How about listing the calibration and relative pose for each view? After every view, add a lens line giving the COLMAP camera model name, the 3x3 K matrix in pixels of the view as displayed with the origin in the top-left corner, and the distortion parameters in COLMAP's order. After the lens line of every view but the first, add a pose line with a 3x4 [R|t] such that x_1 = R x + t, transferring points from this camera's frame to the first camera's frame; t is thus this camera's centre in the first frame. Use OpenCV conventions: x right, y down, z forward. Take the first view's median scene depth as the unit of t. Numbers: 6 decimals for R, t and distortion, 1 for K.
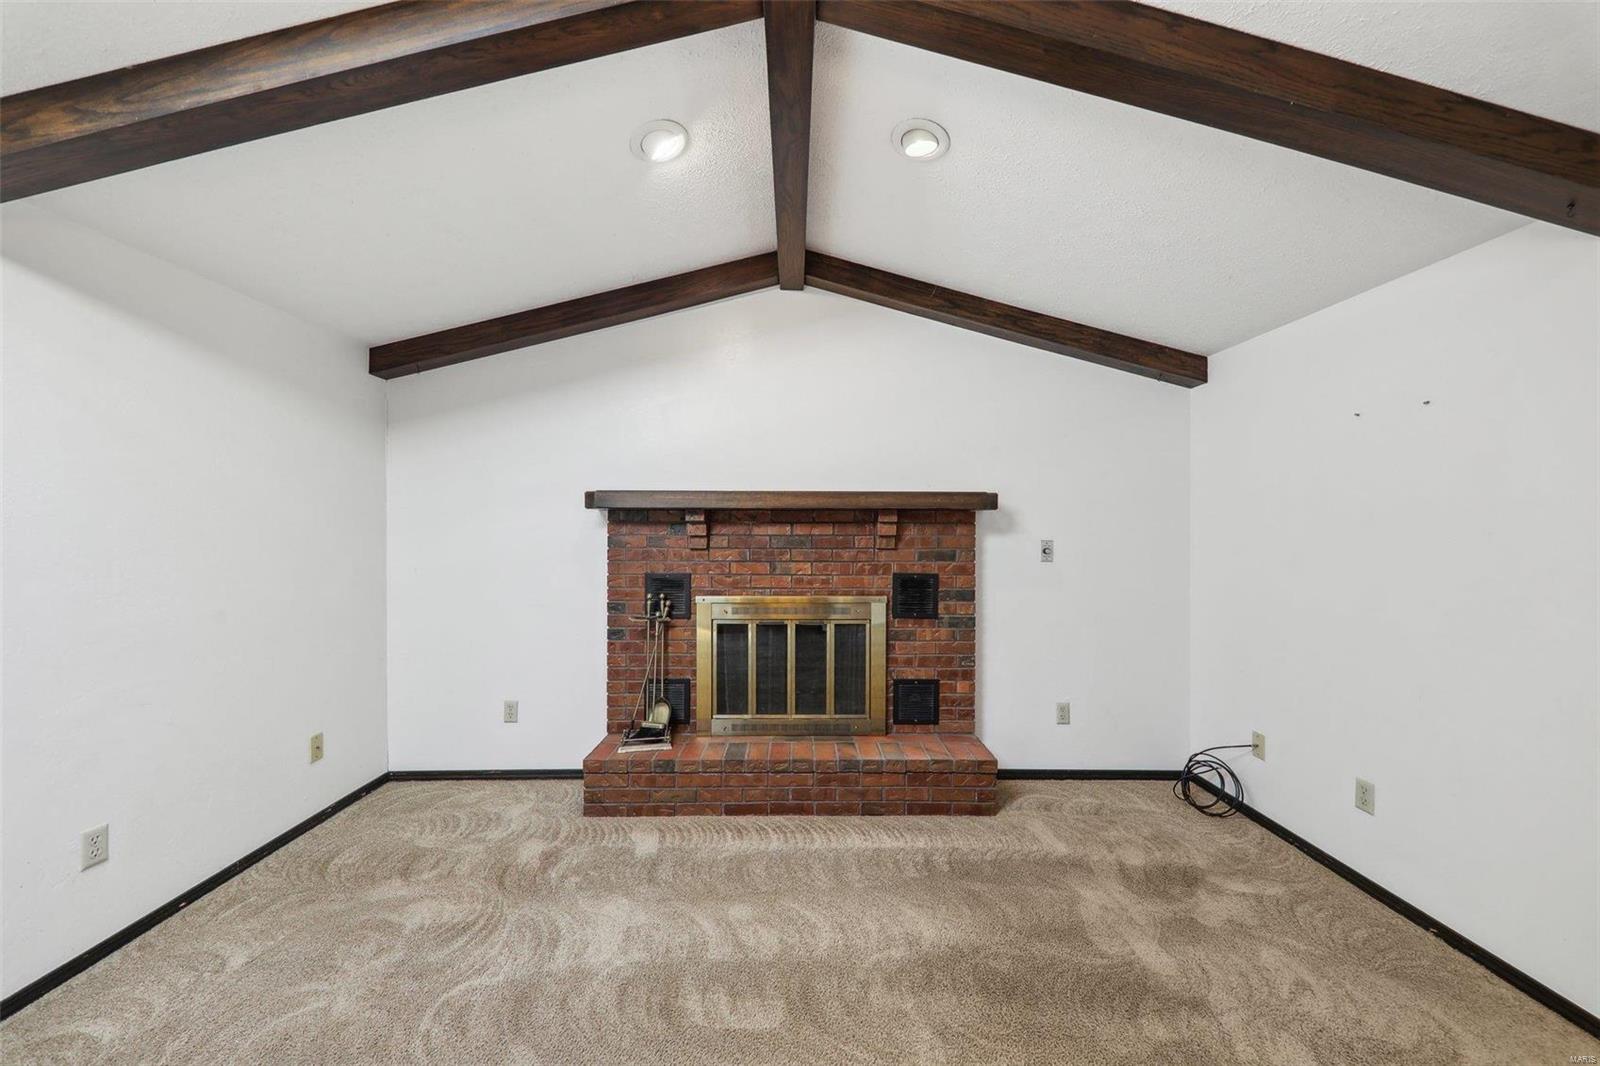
lens RADIAL K [[564.9, 0, 800.5], [0, 564.9, 534.0], [0, 0, 1]] dist [0.004700, -0.001322]
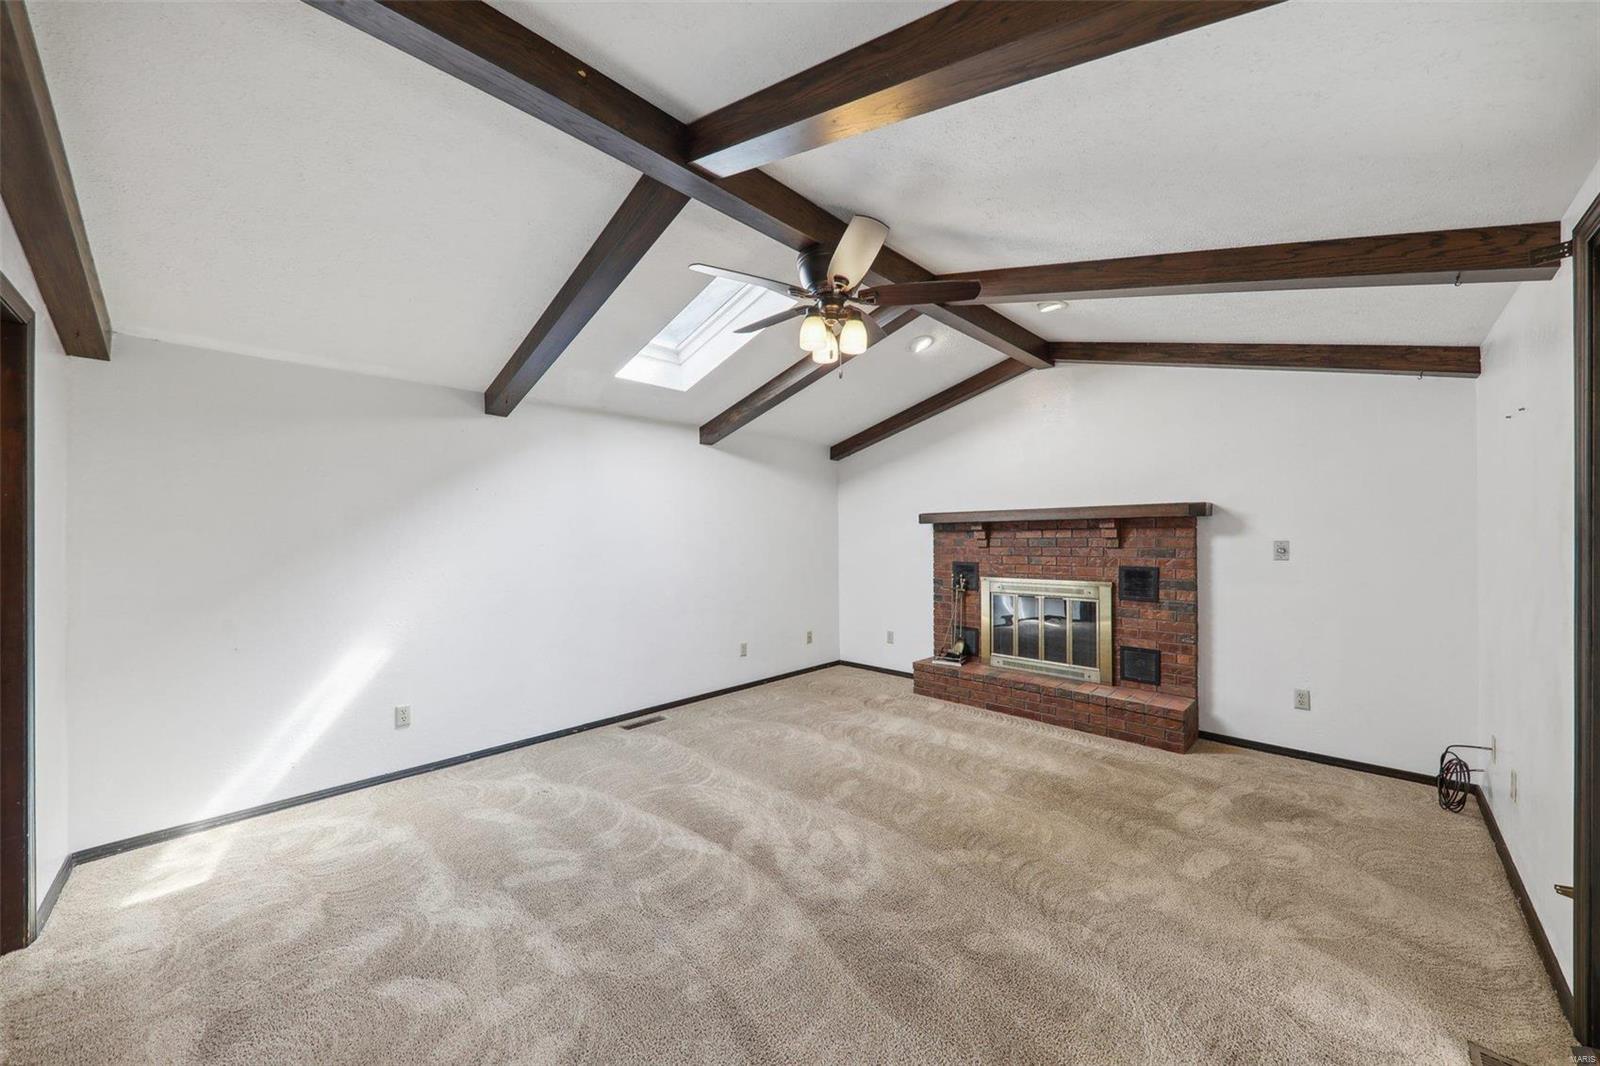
lens RADIAL K [[564.9, 0, 798.6], [0, 564.9, 536.6], [0, 0, 1]] dist [0.004700, -0.001322]
pose [[0.695000, -0.010334, -0.718936, 0.601977], [0.004813, 0.999941, -0.009720, 0.009283], [0.718994, 0.003296, 0.695009, -0.476220]]
